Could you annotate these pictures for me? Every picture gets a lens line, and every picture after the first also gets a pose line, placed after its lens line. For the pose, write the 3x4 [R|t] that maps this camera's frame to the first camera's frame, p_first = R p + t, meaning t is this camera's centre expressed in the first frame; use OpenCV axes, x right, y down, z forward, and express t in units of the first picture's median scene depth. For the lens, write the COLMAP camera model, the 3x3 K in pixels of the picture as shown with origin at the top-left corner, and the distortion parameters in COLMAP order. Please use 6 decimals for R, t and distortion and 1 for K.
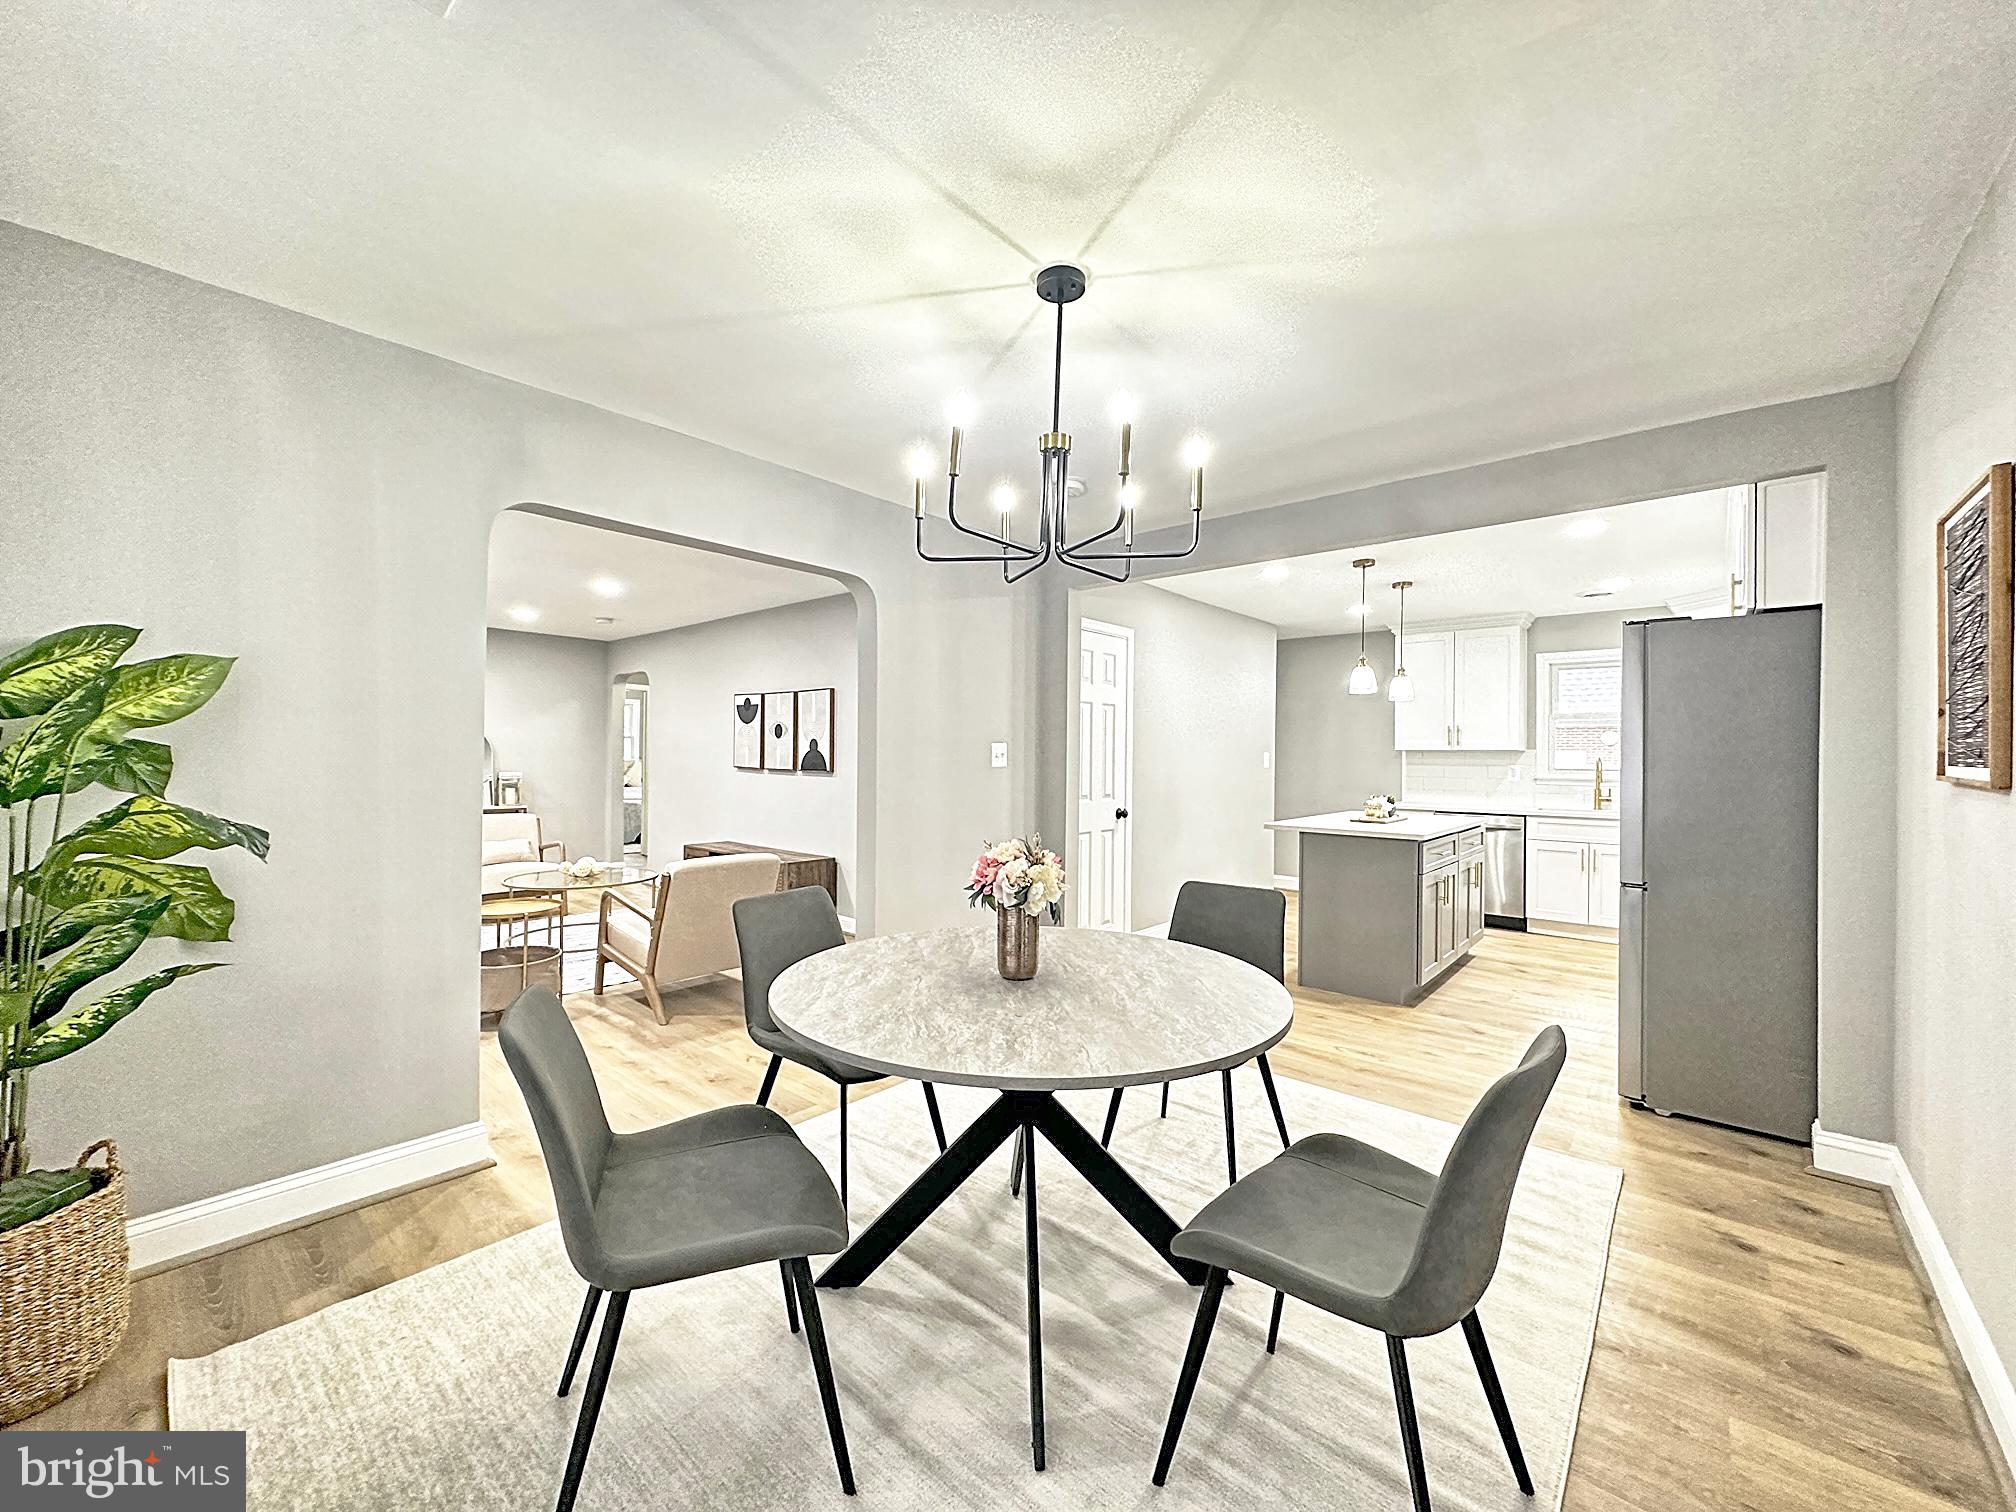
lens RADIAL K [[800.5, 0, 1007.8], [0, 800.5, 748.6], [0, 0, 1]] dist [-0.001697, 0.001404]
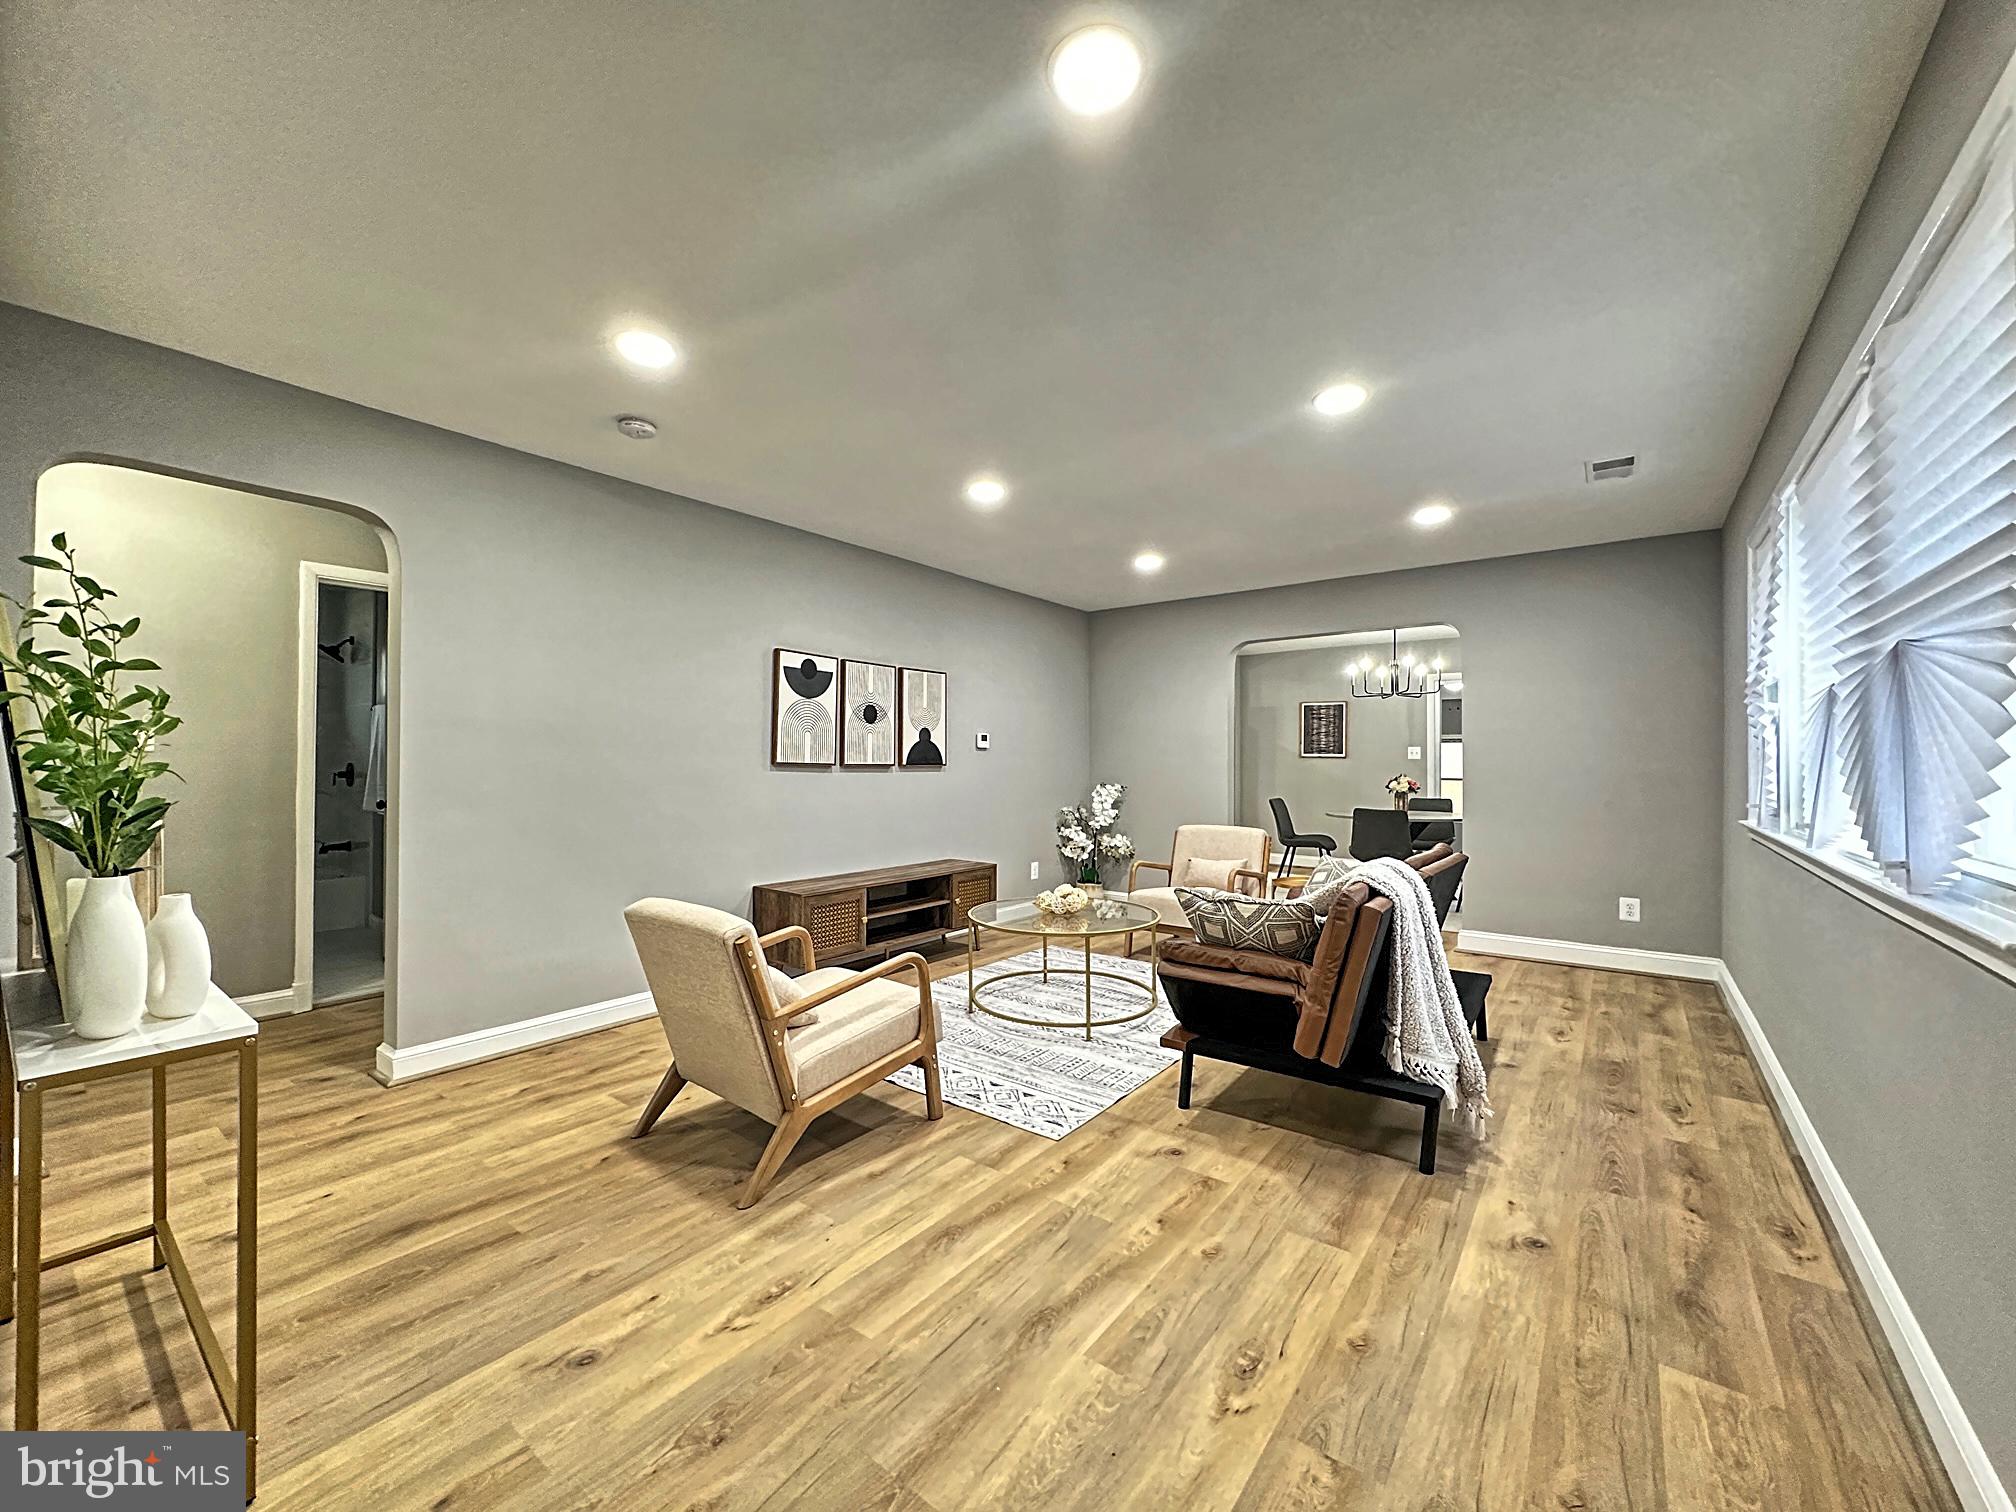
lens RADIAL K [[800.5, 0, 1007.3], [0, 800.5, 753.7], [0, 0, 1]] dist [-0.001697, 0.001404]
pose [[-0.068344, -0.000306, 0.997662, -1.124634], [-0.013720, 0.999906, -0.000633, 0.014908], [-0.997567, -0.013731, -0.068342, 0.990309]]
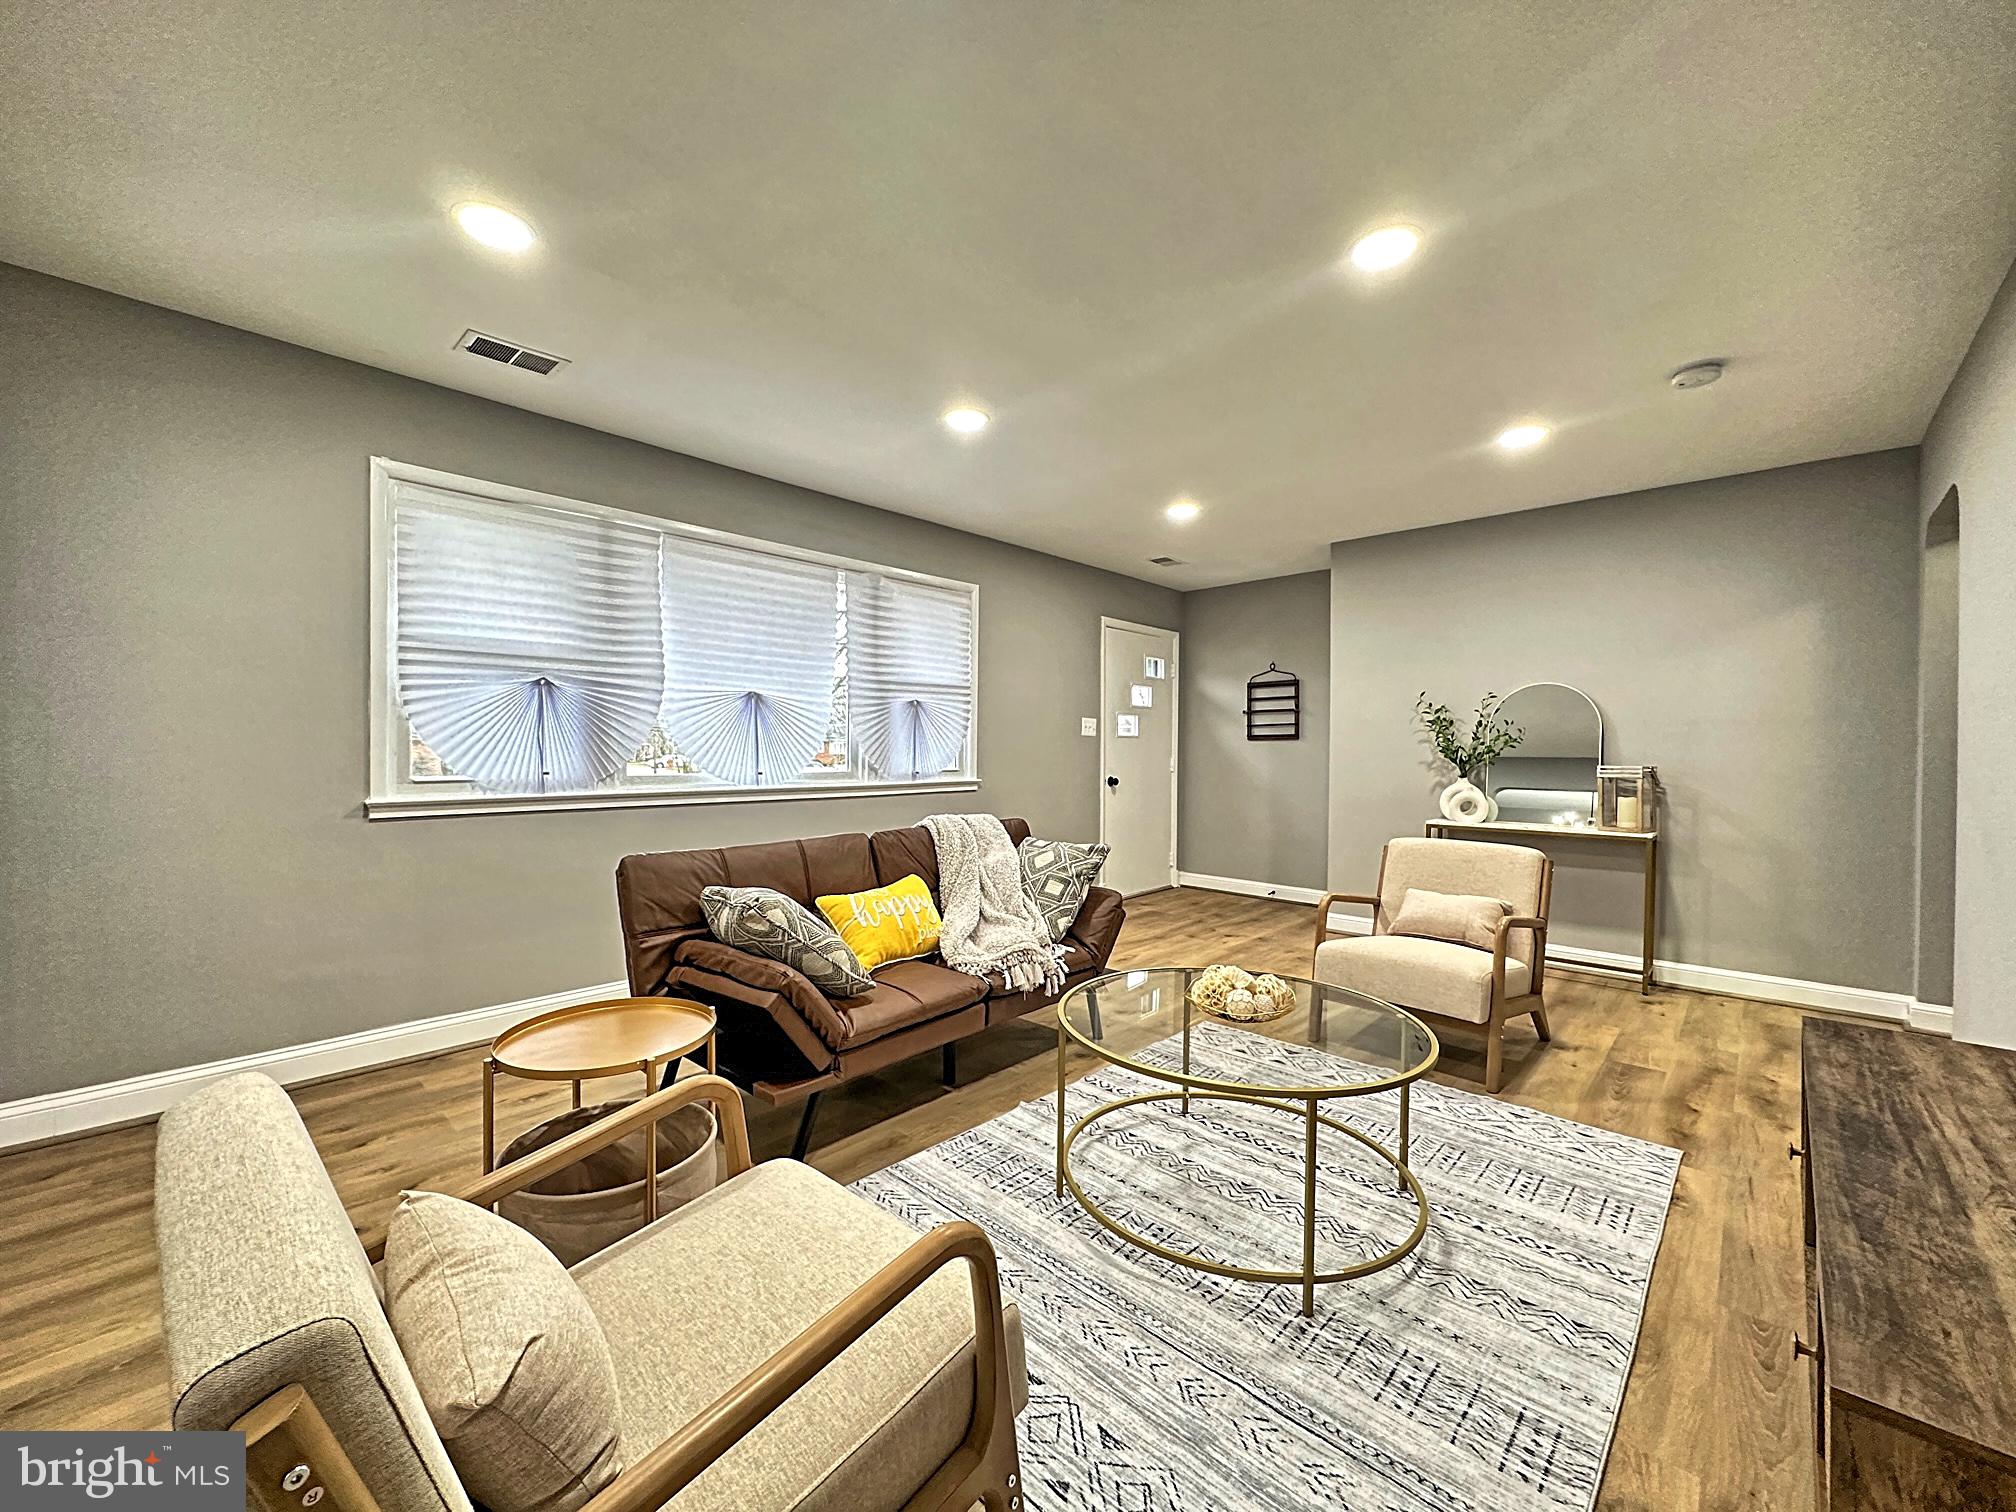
lens RADIAL K [[800.5, 0, 1006.1], [0, 800.5, 753.7], [0, 0, 1]] dist [-0.001697, 0.001404]
pose [[-0.038395, -0.002845, -0.999259, -0.121942], [0.001079, 0.999995, -0.002889, 0.029951], [0.999262, -0.001189, -0.038392, 0.810780]]
